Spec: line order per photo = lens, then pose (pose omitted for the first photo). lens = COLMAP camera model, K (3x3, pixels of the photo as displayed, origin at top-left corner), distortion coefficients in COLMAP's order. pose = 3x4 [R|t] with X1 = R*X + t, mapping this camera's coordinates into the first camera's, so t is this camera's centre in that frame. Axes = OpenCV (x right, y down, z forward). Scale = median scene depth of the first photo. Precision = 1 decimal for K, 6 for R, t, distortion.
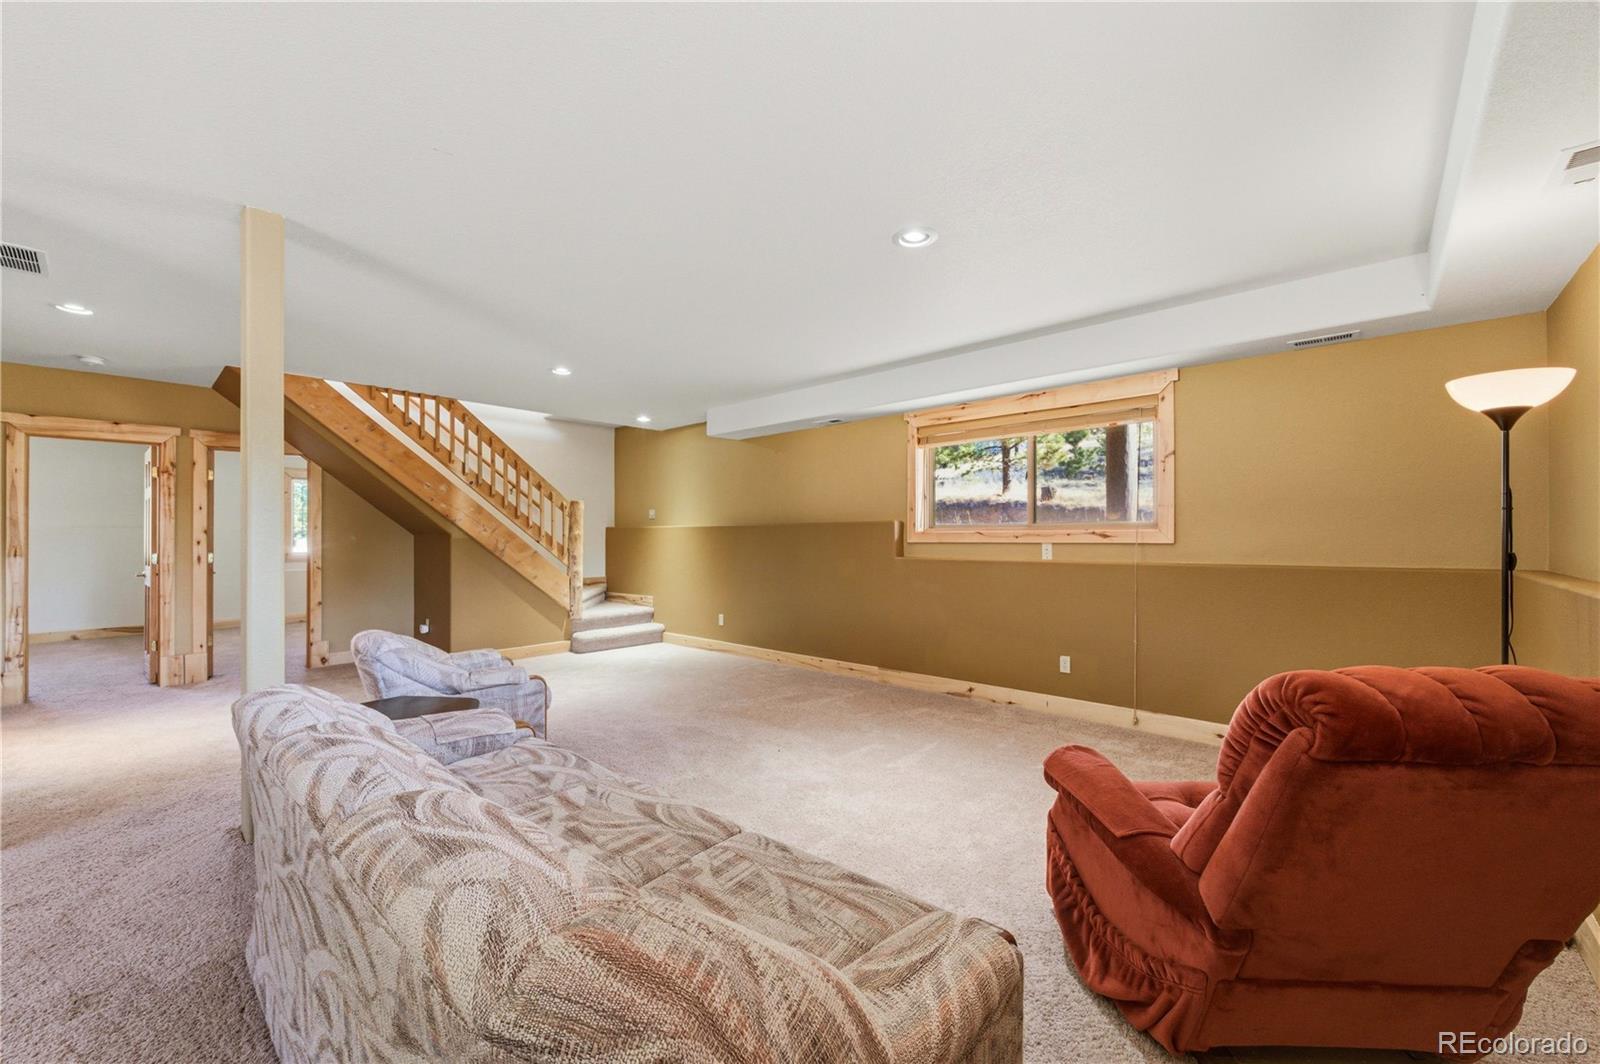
lens RADIAL K [[627.0, 0, 786.8], [0, 627.0, 537.1], [0, 0, 1]] dist [0.004567, -0.001354]
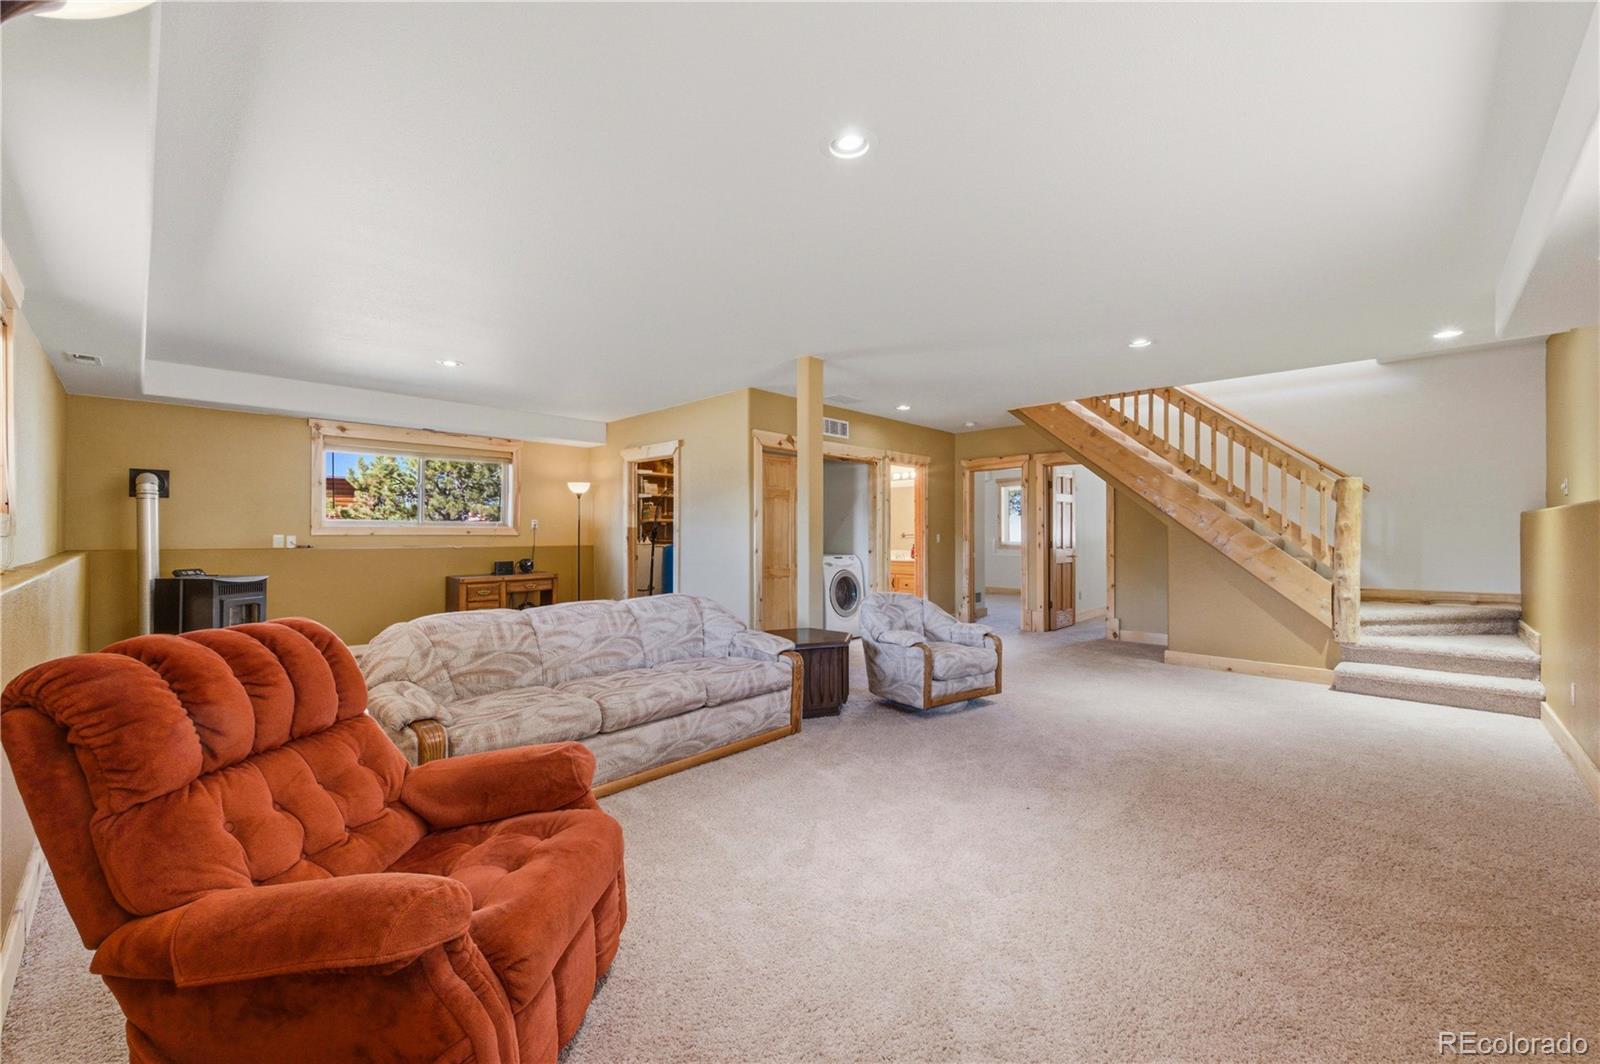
lens RADIAL K [[627.0, 0, 795.2], [0, 627.0, 529.9], [0, 0, 1]] dist [0.004567, -0.001354]
pose [[-0.020193, -0.003568, -0.999790, 0.454015], [-0.000448, 0.999994, -0.003560, 0.004984], [0.999796, 0.000376, -0.020195, 0.444911]]
